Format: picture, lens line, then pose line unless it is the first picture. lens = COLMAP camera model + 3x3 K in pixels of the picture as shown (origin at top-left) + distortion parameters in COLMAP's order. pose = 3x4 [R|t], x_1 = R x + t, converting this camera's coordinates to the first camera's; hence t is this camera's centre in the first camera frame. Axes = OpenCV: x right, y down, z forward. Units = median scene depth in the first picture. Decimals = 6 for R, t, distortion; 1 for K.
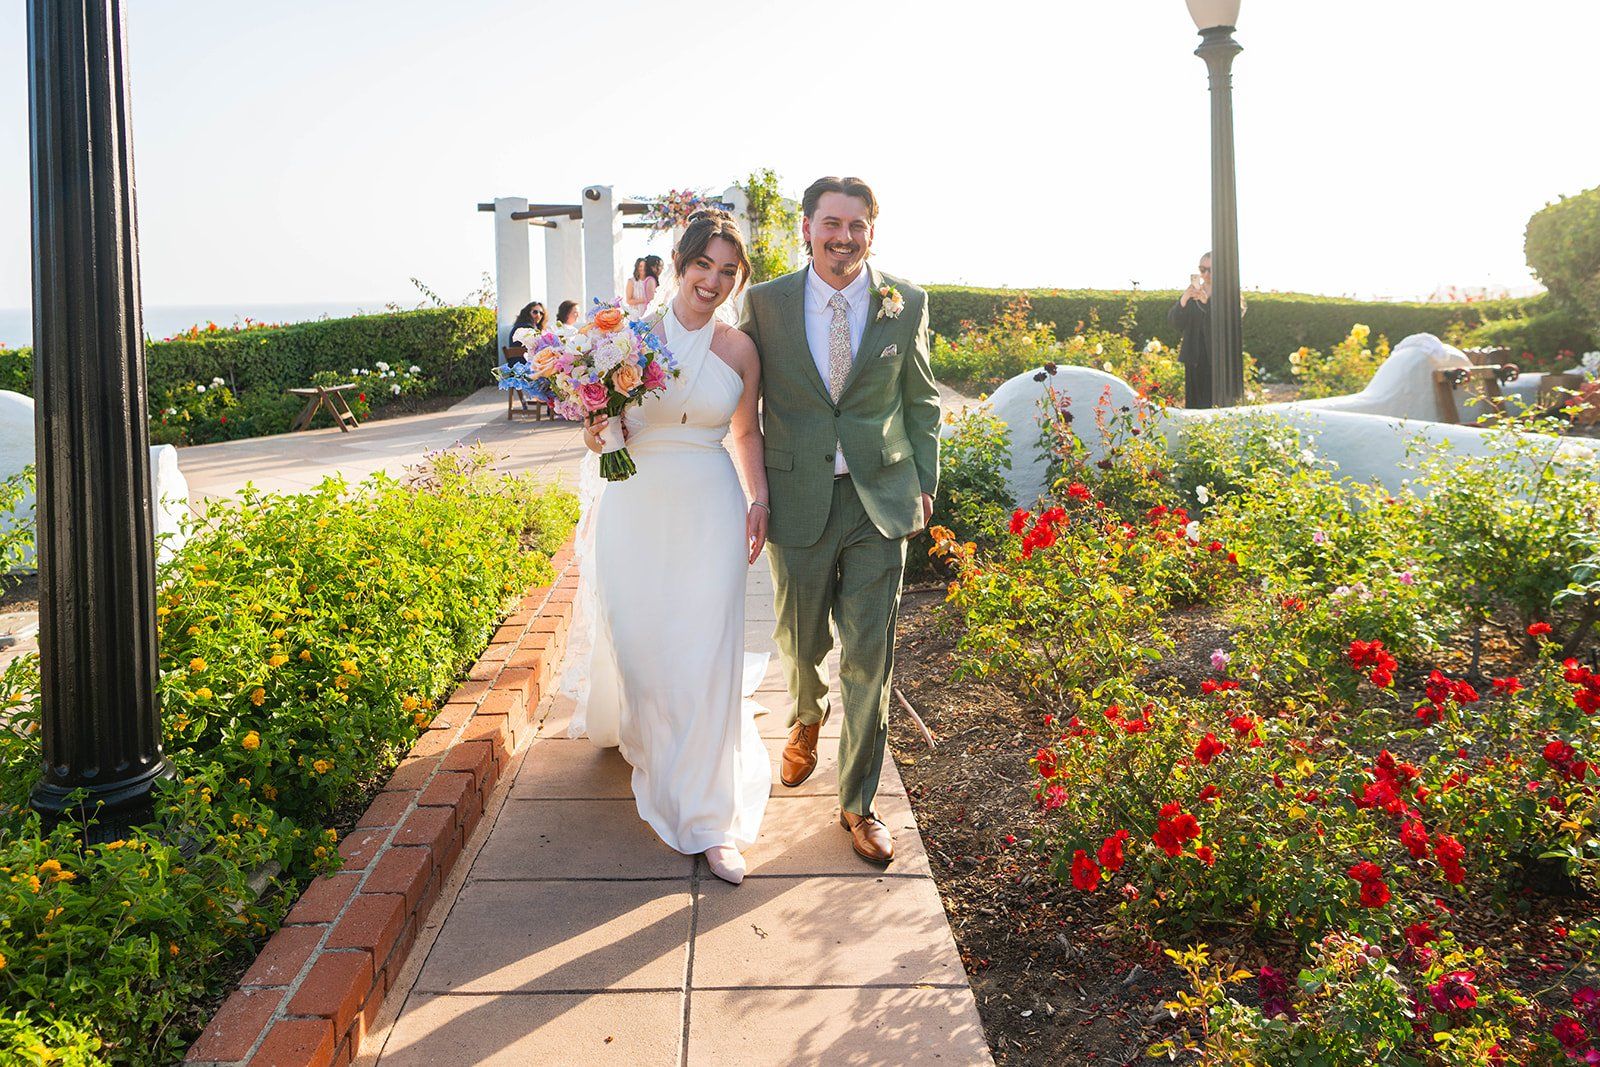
lens RADIAL K [[2848.5, 0, 800.0], [0, 2848.5, 533.5], [0, 0, 1]] dist [-0.011891, -0.029076]
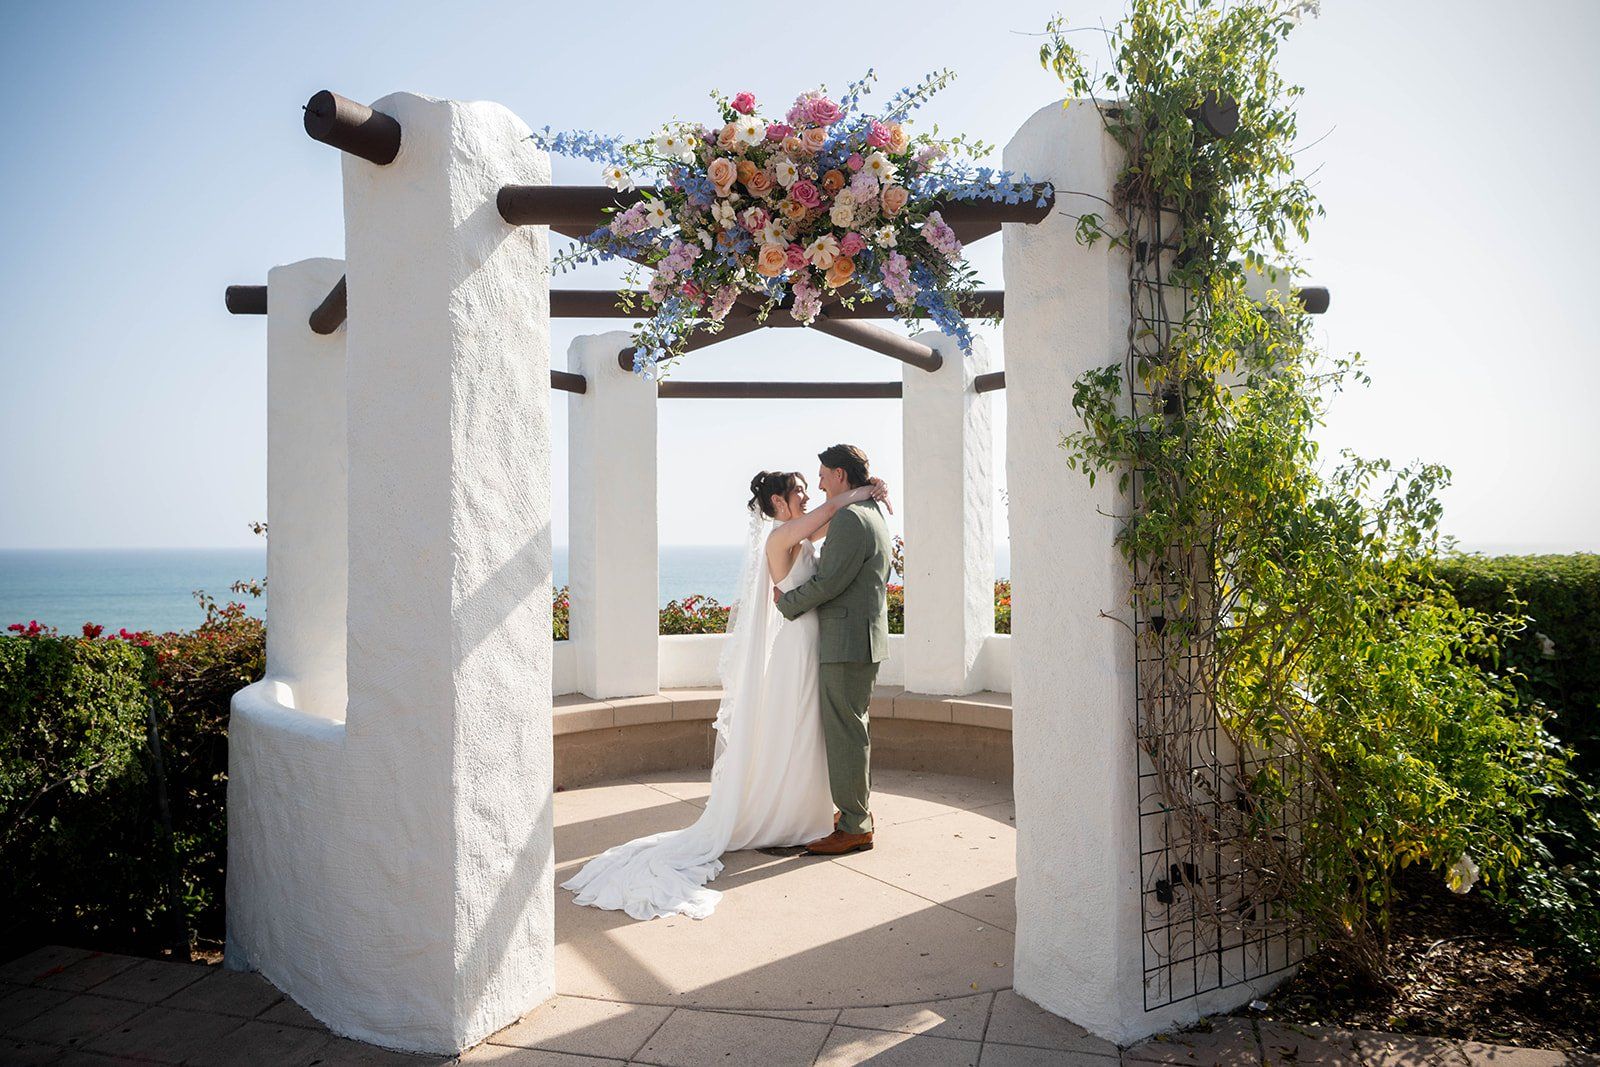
lens RADIAL K [[1166.0, 0, 774.3], [0, 1166.0, 527.0], [0, 0, 1]] dist [0.004920, -0.004290]
pose [[0.963708, 0.006824, -0.266873, -0.019675], [-0.028152, 0.996697, -0.076173, -0.083423], [0.265471, 0.080921, 0.960717, 0.917029]]
